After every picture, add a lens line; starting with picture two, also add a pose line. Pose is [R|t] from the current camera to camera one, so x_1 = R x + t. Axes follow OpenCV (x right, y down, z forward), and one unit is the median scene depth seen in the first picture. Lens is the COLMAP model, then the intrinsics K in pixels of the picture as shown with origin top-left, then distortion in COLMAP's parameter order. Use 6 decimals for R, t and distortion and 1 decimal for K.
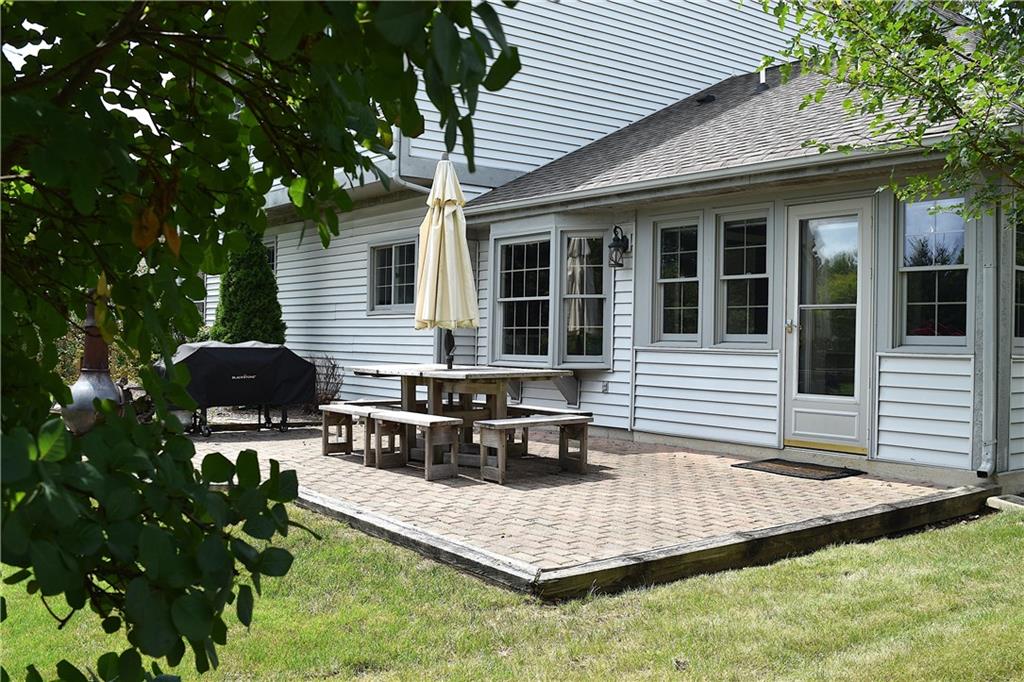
lens RADIAL K [[966.5, 0, 512.0], [0, 966.5, 341.0], [0, 0, 1]] dist [-0.072305, -0.003729]
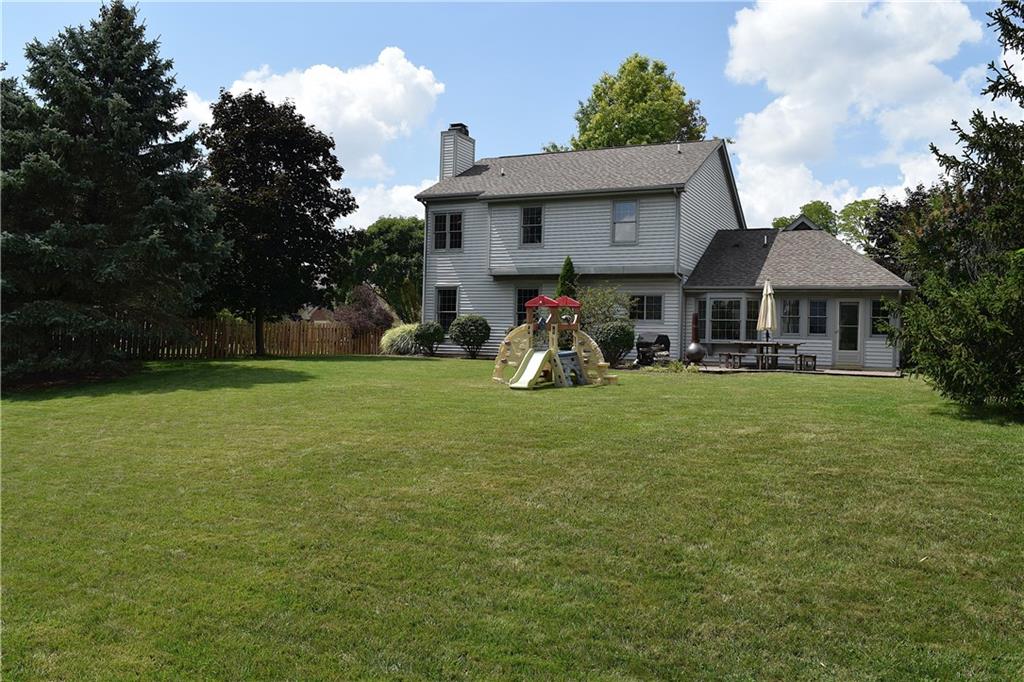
lens RADIAL K [[808.9, 0, 512.0], [0, 808.9, 341.0], [0, 0, 1]] dist [-0.092217, 0.009403]
pose [[0.897077, 0.016127, 0.441580, -2.039680], [-0.014865, 0.999870, -0.006318, 0.055296], [-0.441624, -0.000896, 0.897200, -1.098015]]
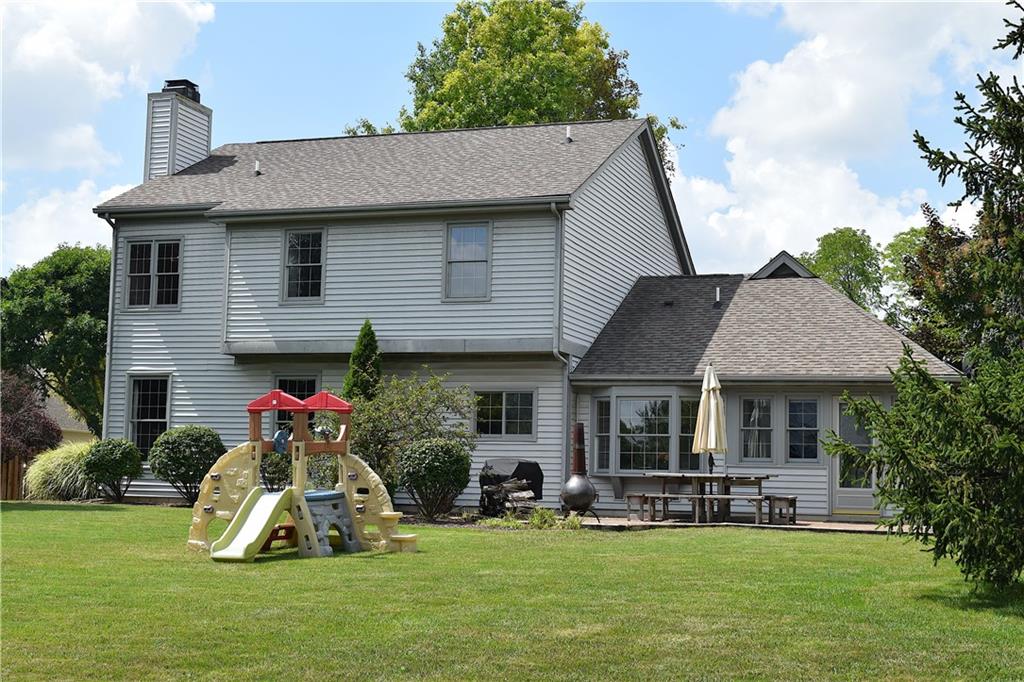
lens RADIAL K [[1460.2, 0, 512.0], [0, 1460.2, 341.0], [0, 0, 1]] dist [-0.019783, -0.017435]
pose [[0.833334, 0.063281, 0.549136, -1.935648], [-0.010522, 0.995061, -0.098702, 0.055573], [-0.552670, 0.076473, 0.829884, -1.176185]]
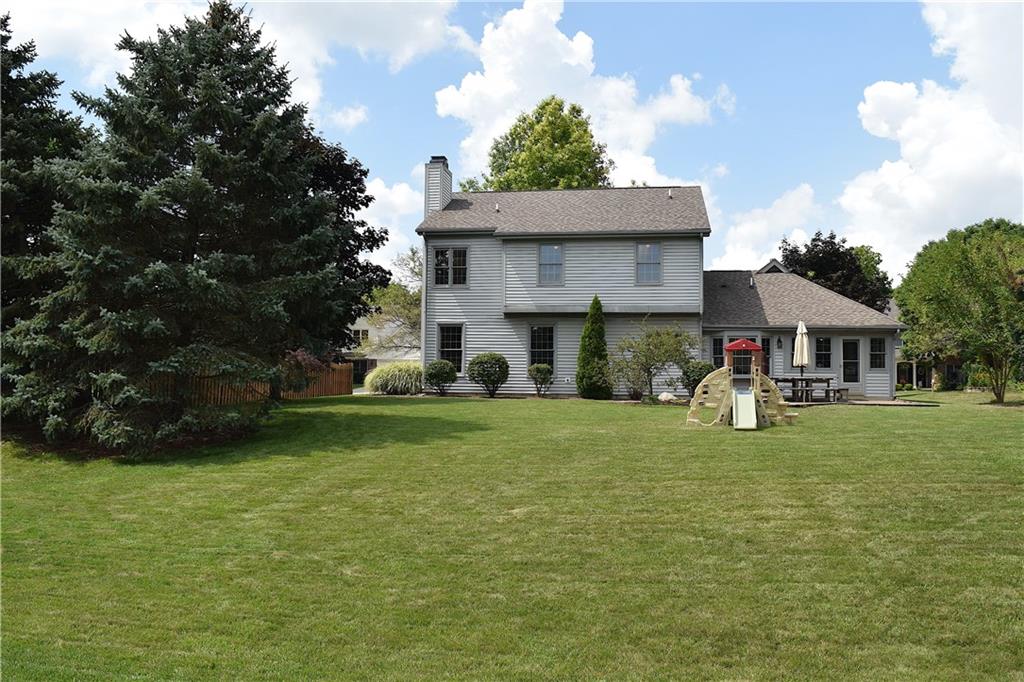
lens RADIAL K [[808.9, 0, 512.0], [0, 808.9, 341.0], [0, 0, 1]] dist [-0.092217, 0.009403]
pose [[0.737757, 0.029407, 0.674425, -2.863246], [0.001362, 0.998984, -0.045048, 0.028389], [-0.675065, 0.034153, 0.736967, -0.502703]]
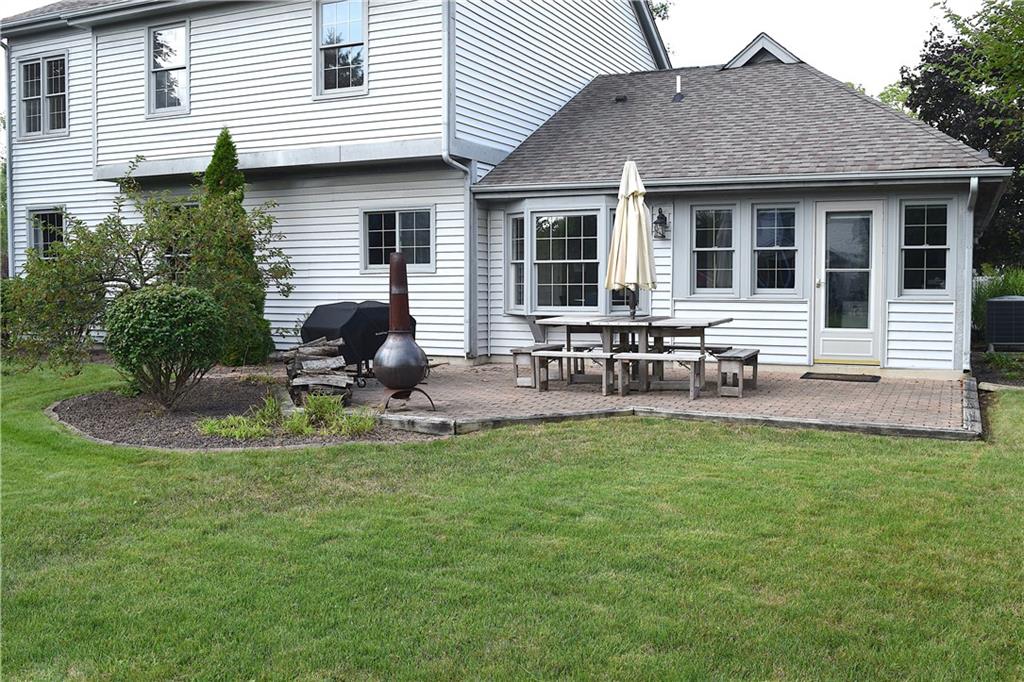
lens RADIAL K [[966.5, 0, 512.0], [0, 966.5, 341.0], [0, 0, 1]] dist [-0.072305, -0.003729]
pose [[0.887993, -0.039468, 0.458159, -0.789605], [0.013718, 0.998140, 0.059395, -0.019837], [-0.459651, -0.046458, 0.886883, -0.102491]]
